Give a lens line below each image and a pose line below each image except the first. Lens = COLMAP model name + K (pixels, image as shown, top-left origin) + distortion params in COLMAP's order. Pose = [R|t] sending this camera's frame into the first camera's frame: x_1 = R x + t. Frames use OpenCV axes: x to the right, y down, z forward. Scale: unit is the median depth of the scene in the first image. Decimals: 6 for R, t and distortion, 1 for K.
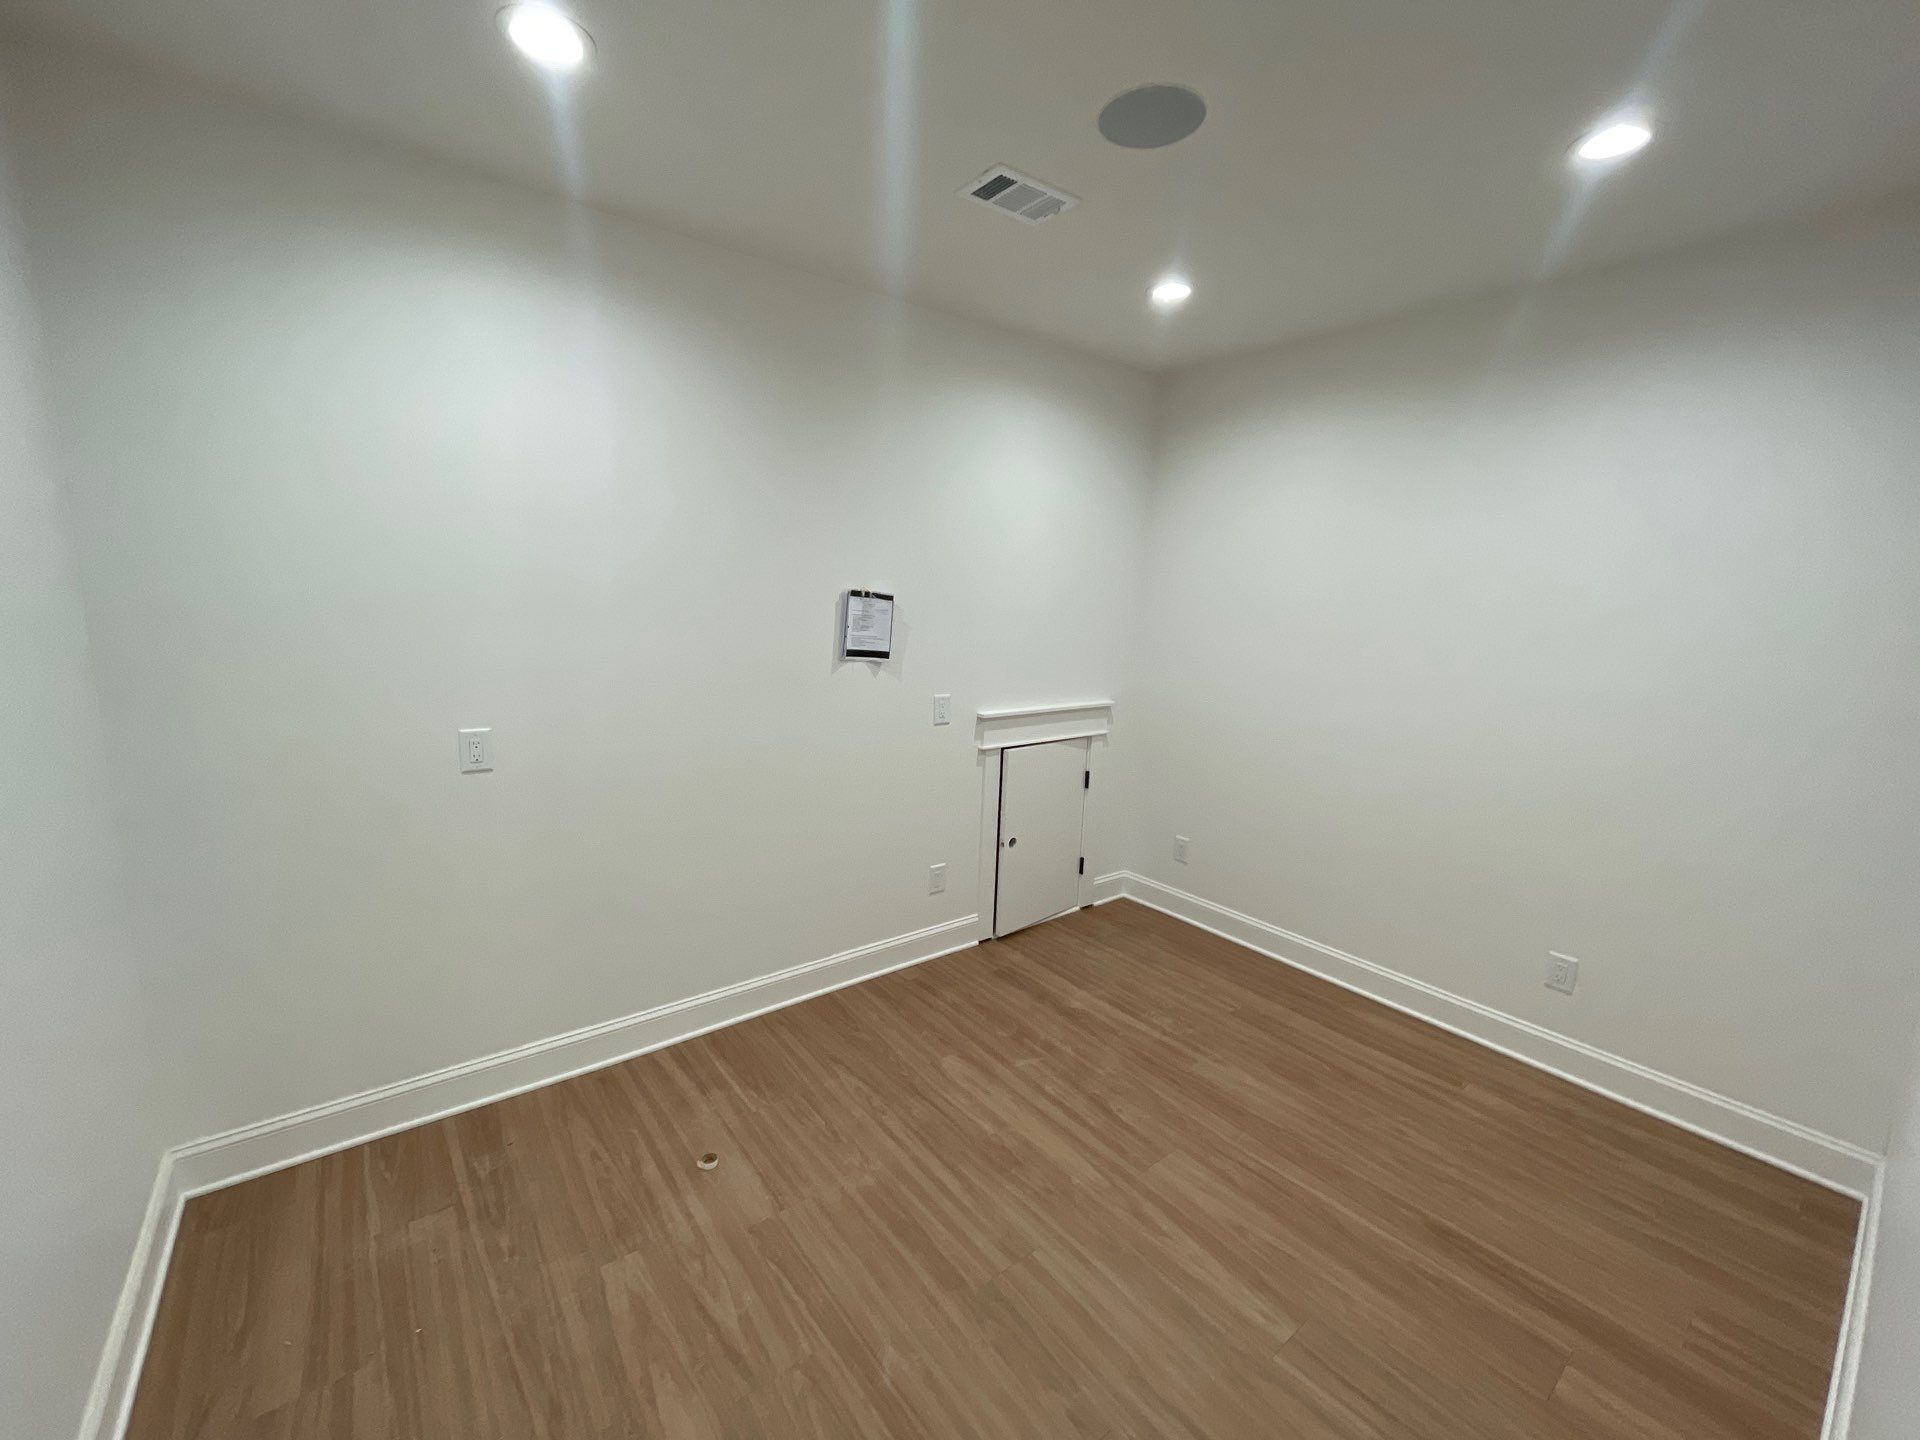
lens RADIAL K [[775.1, 0, 956.5], [0, 775.1, 718.3], [0, 0, 1]] dist [-0.000575, 0.000077]
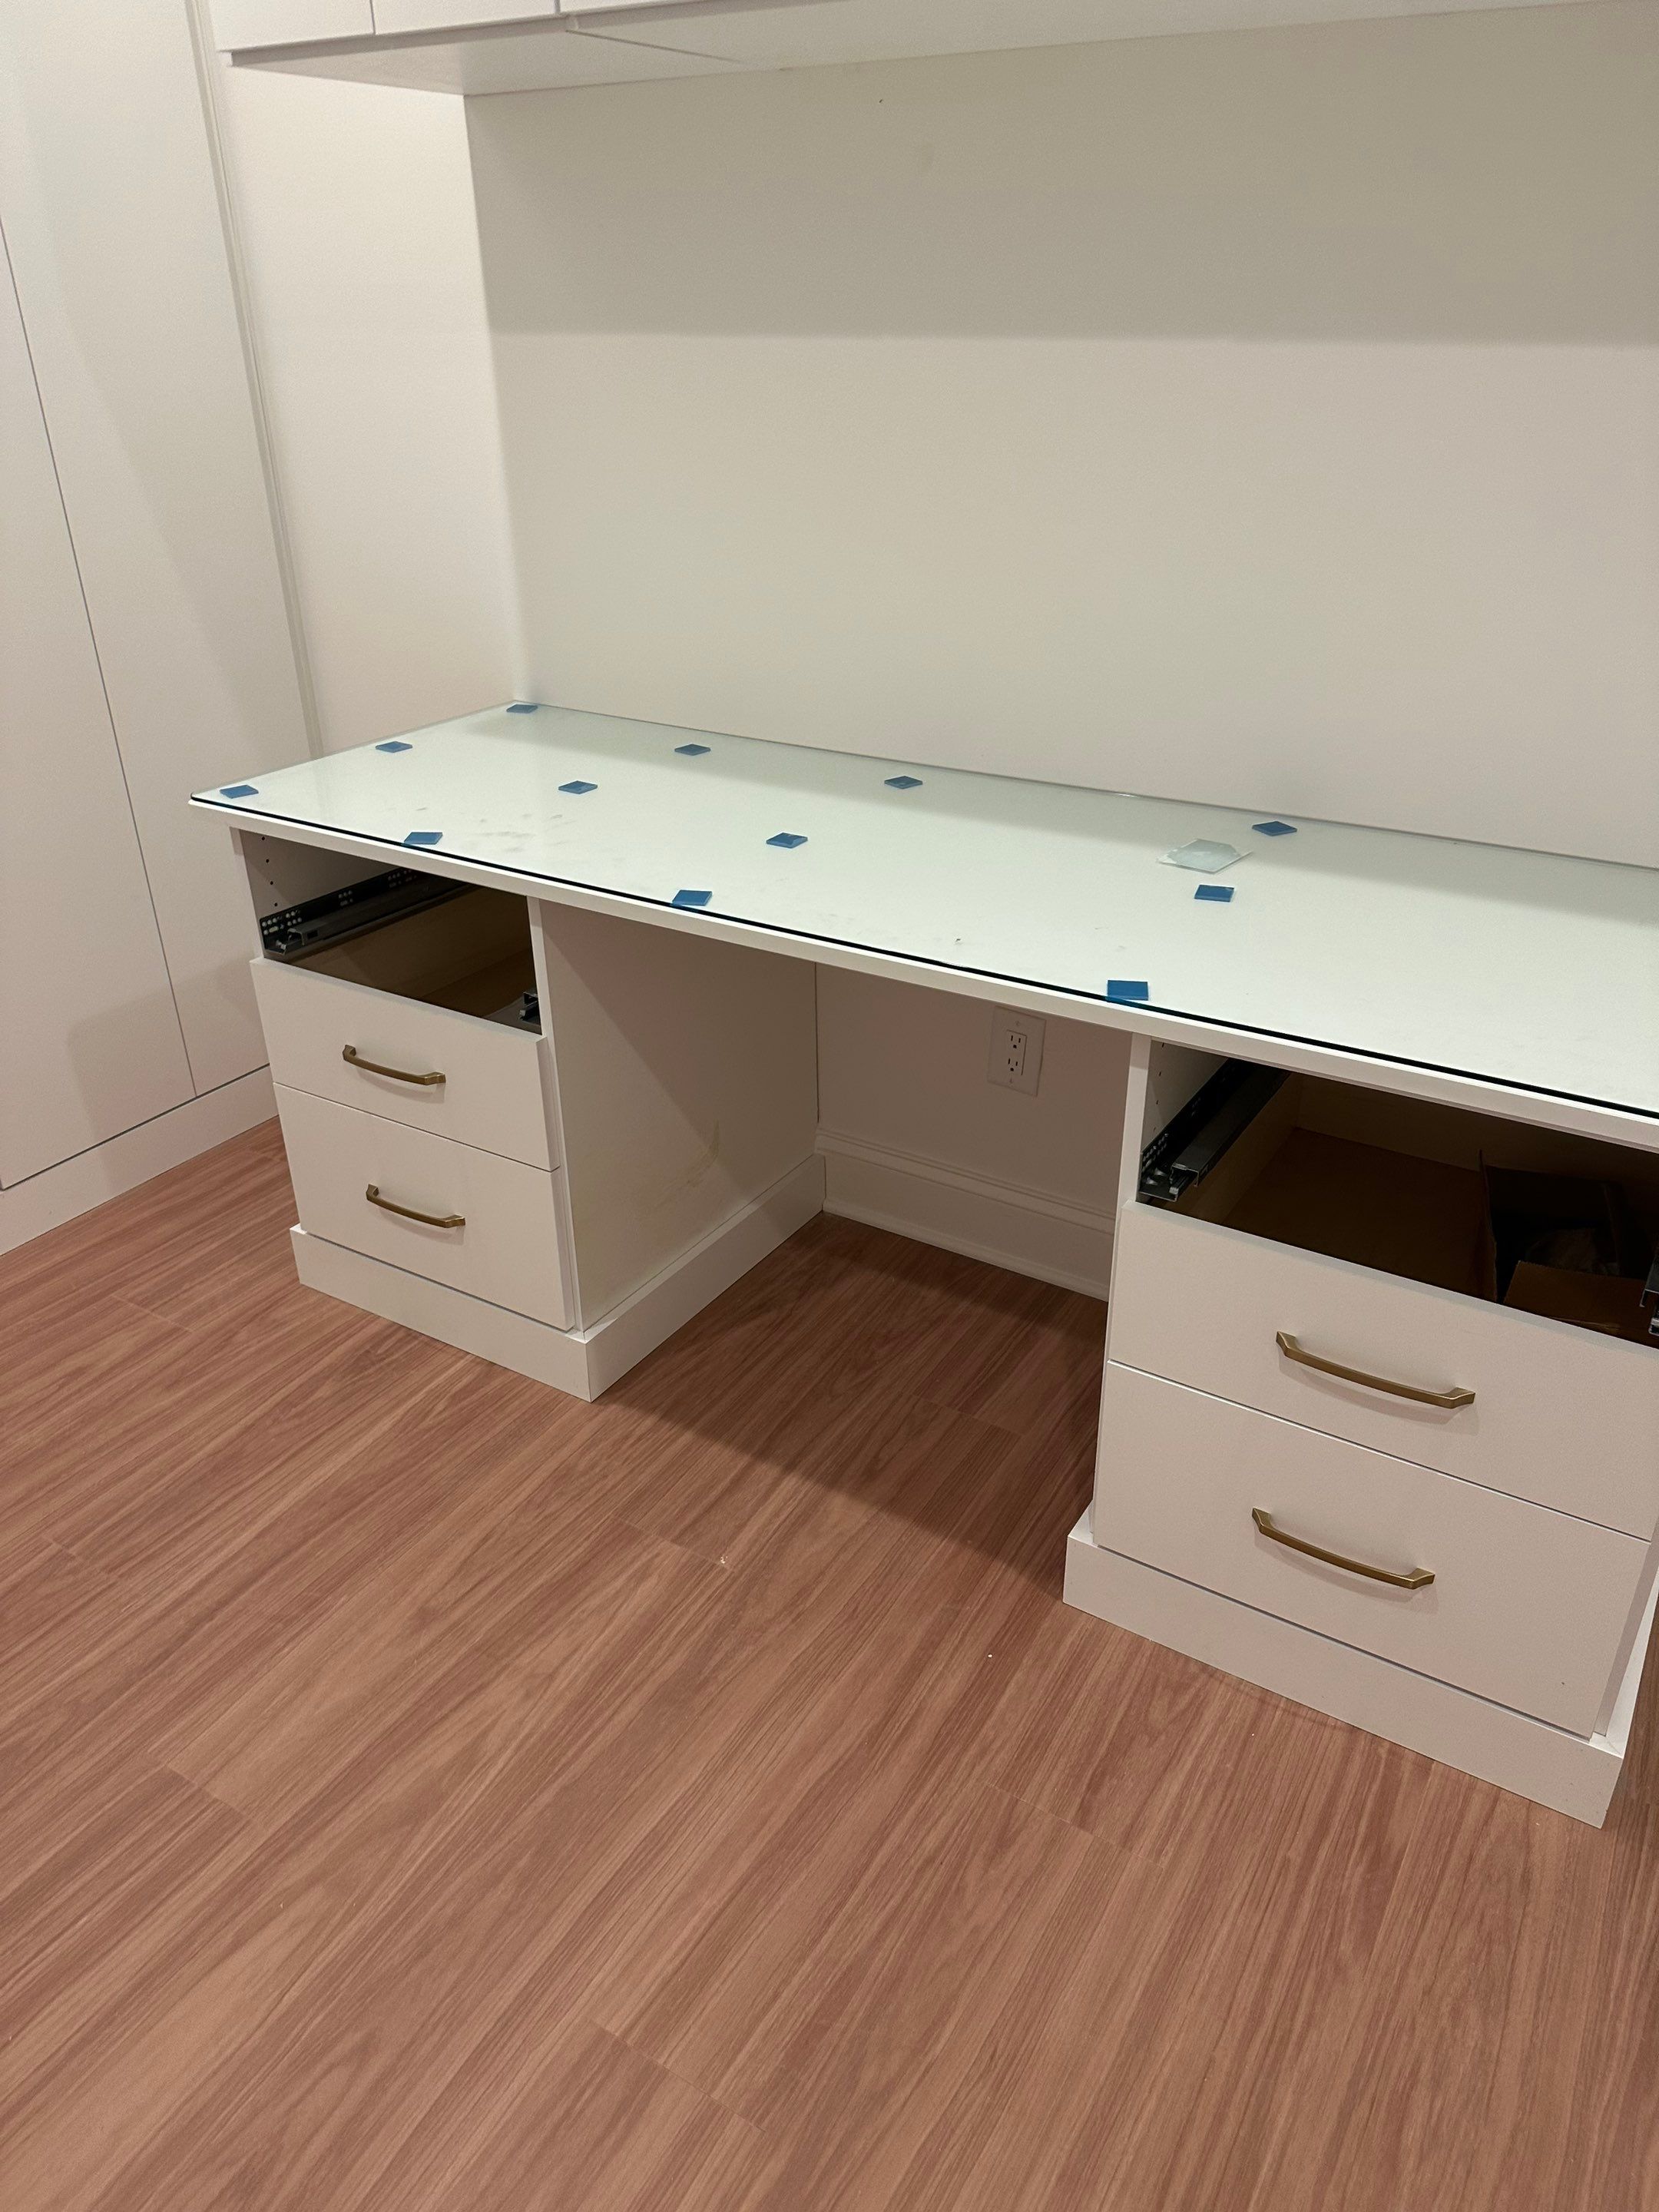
lens RADIAL K [[1541.2, 0, 843.9], [0, 1541.2, 1111.6], [0, 0, 1]] dist [0.085199, -0.128467]
pose [[-0.358613, -0.457272, 0.813817, -0.286417], [0.146662, 0.833378, 0.532890, -0.013159], [-0.921893, 0.310457, -0.231796, 0.838991]]
